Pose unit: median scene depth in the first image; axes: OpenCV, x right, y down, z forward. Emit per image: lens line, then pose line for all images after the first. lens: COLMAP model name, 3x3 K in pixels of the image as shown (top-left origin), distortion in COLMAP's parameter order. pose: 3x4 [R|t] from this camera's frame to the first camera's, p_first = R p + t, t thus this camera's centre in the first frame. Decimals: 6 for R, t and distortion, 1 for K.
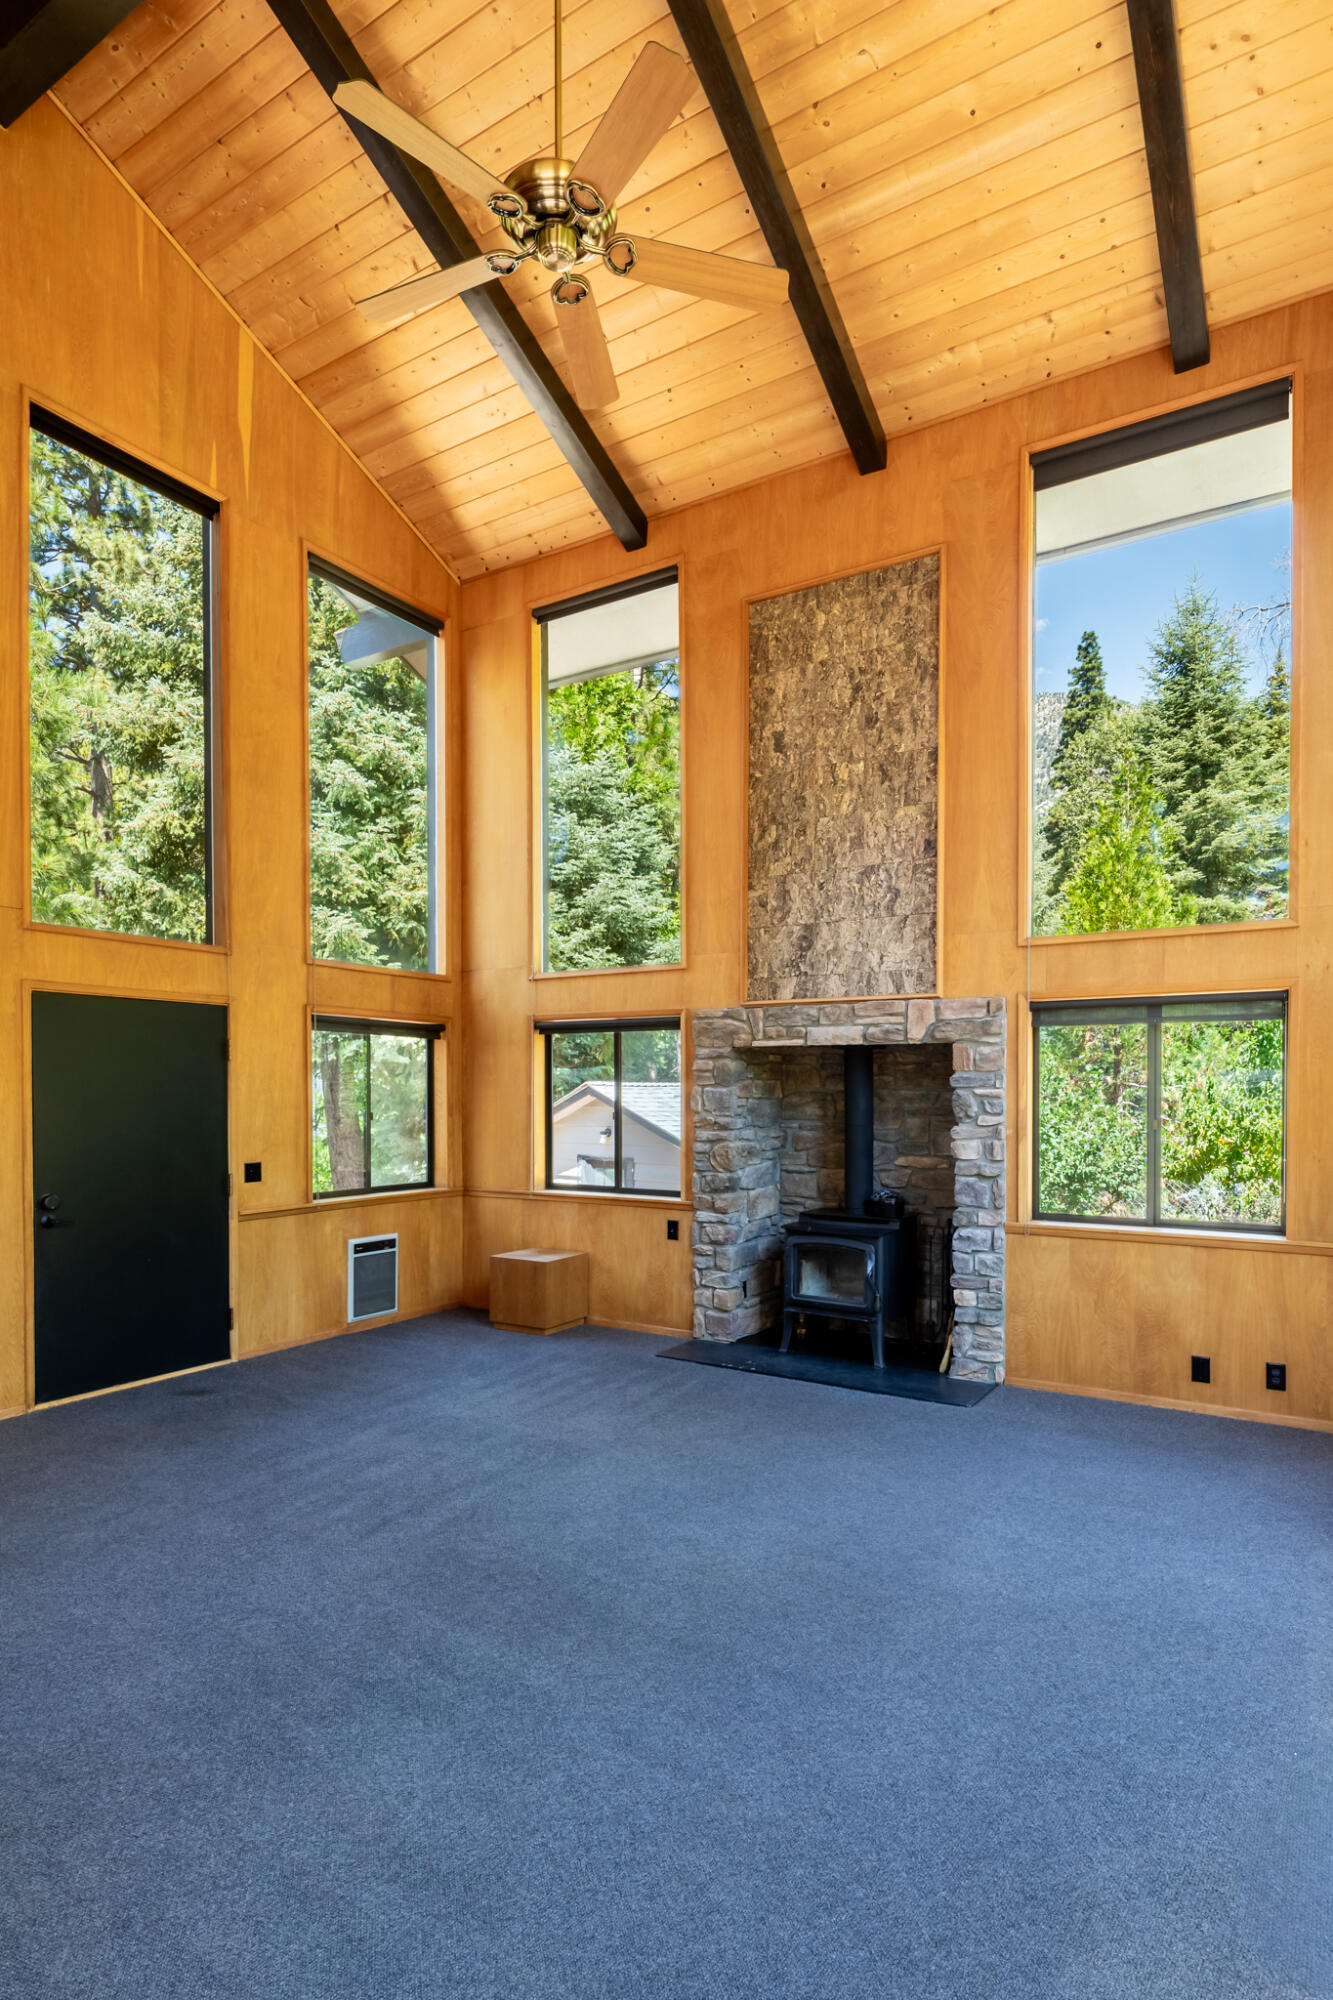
lens RADIAL K [[1059.6, 0, 661.3], [0, 1059.6, 1101.5], [0, 0, 1]] dist [0.003231, -0.002255]
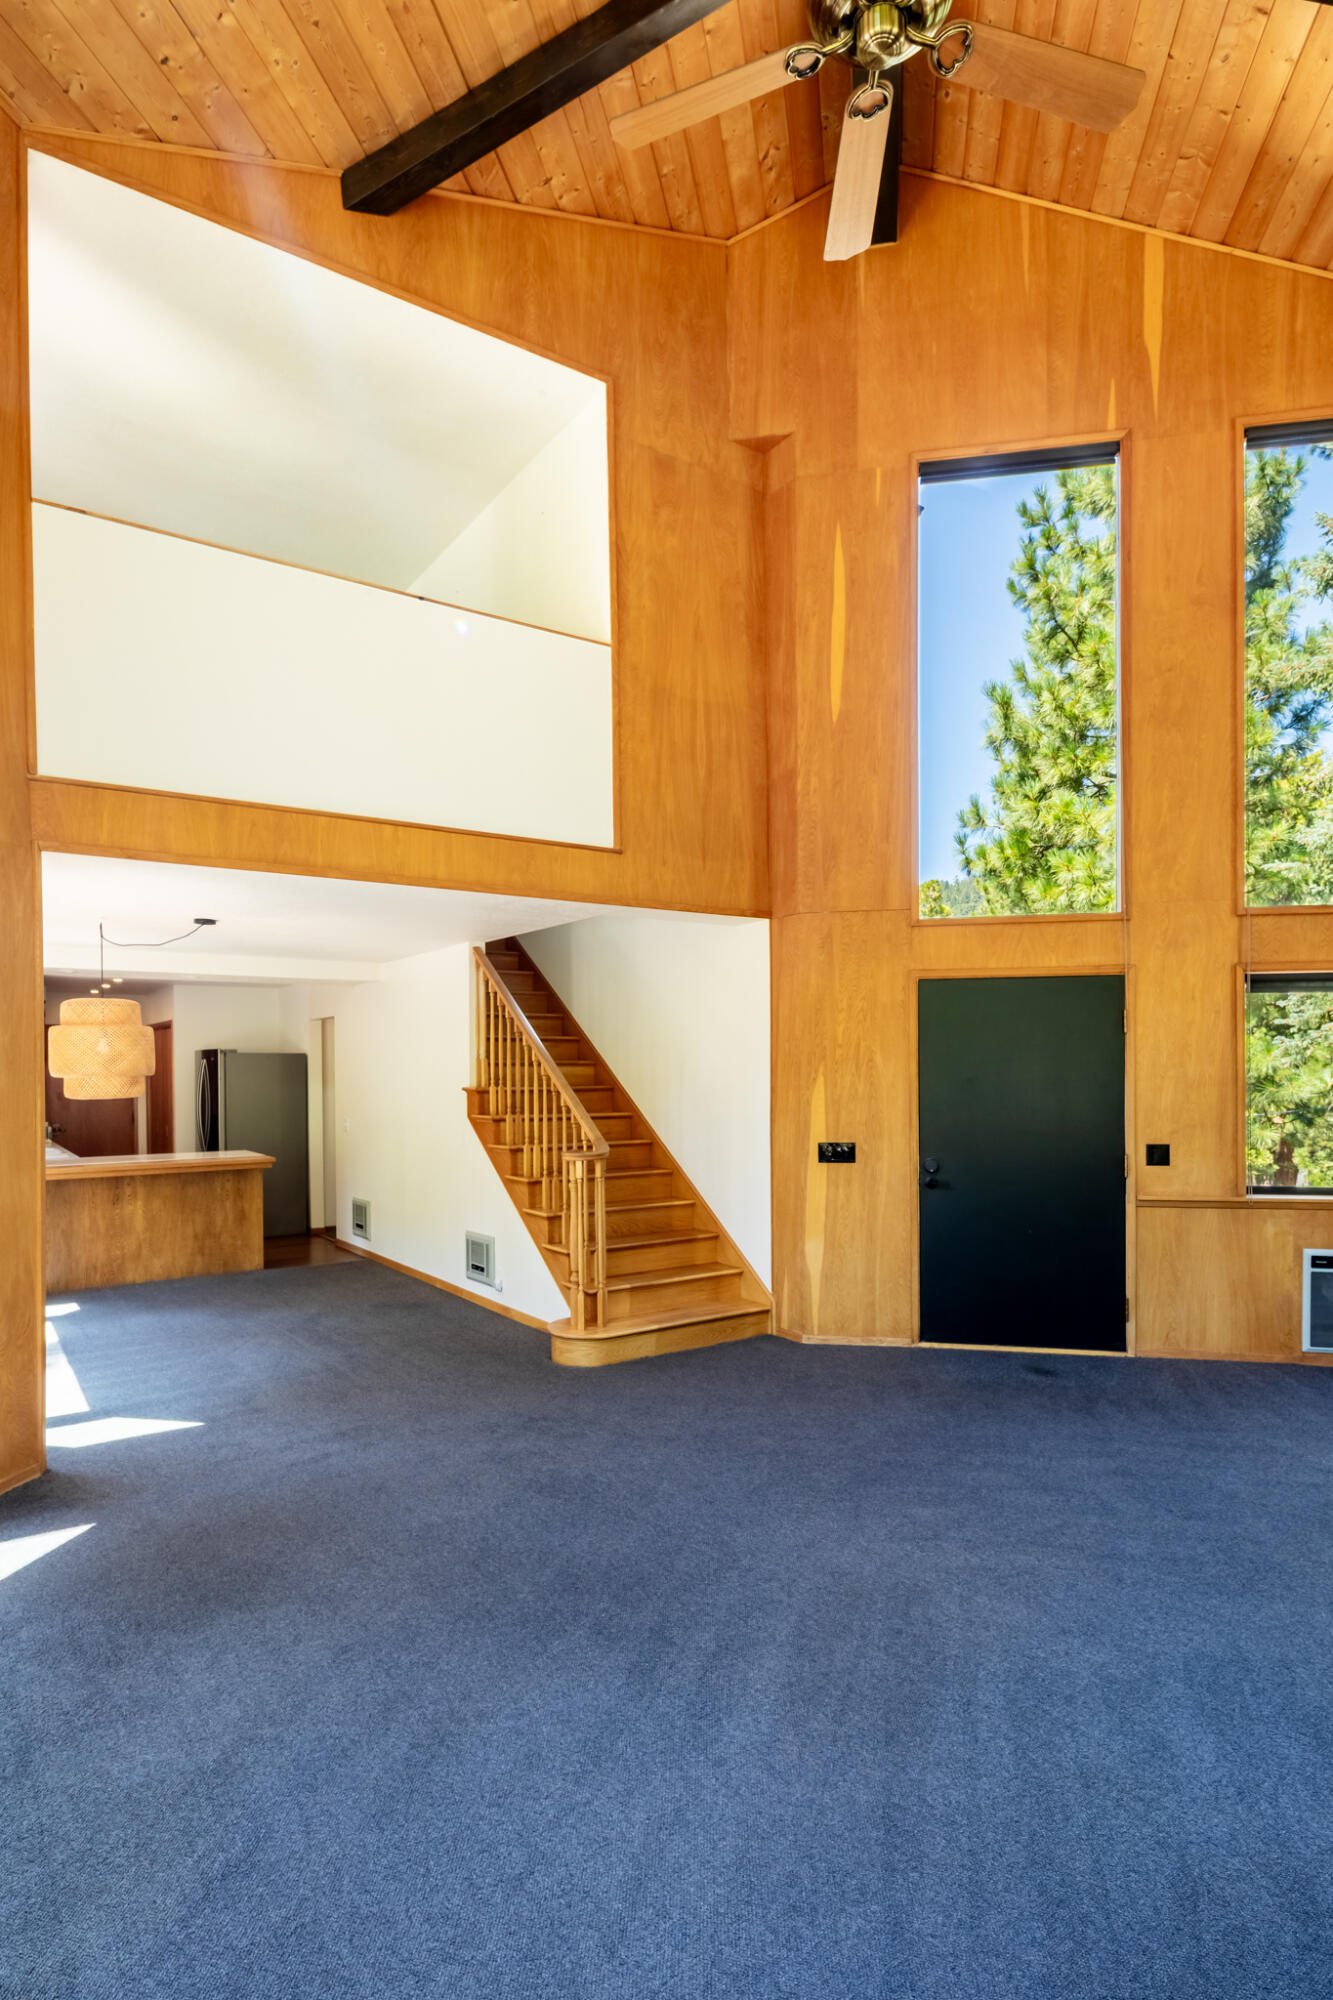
lens RADIAL K [[1050.0, 0, 660.8], [0, 1050.0, 1080.5], [0, 0, 1]] dist [0.003428, -0.003623]
pose [[0.356158, 0.007155, -0.934398, 0.309330], [-0.003577, 0.999974, 0.006294, -0.001425], [0.934419, 0.001101, 0.356174, 0.284524]]
